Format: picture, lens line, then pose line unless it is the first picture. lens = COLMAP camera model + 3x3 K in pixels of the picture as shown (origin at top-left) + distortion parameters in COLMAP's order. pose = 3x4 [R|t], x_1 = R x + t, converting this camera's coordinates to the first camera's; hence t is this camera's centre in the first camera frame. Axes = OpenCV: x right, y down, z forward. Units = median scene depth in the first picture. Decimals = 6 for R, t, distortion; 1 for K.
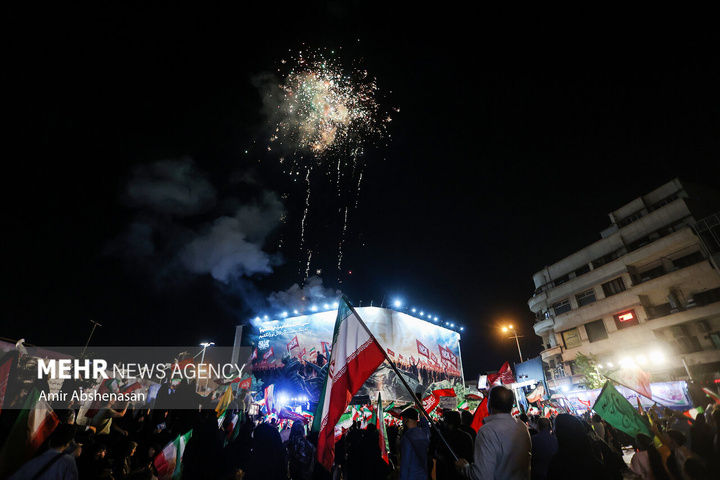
lens RADIAL K [[351.2, 0, 360.0], [0, 351.2, 240.0], [0, 0, 1]] dist [-0.105741, 0.051873]
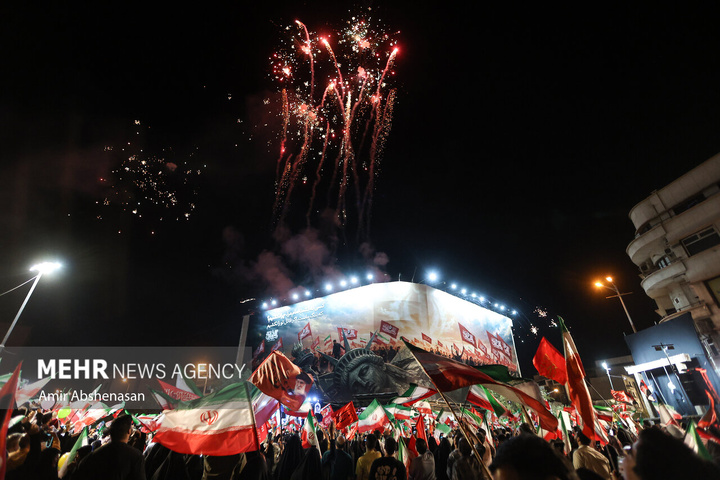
lens RADIAL K [[351.2, 0, 360.0], [0, 351.2, 240.0], [0, 0, 1]] dist [-0.105741, 0.051873]
pose [[0.994610, -0.044862, -0.093475, 0.021974], [0.043275, 0.998884, -0.018940, 0.106490], [0.094220, 0.014793, 0.995441, 0.202201]]
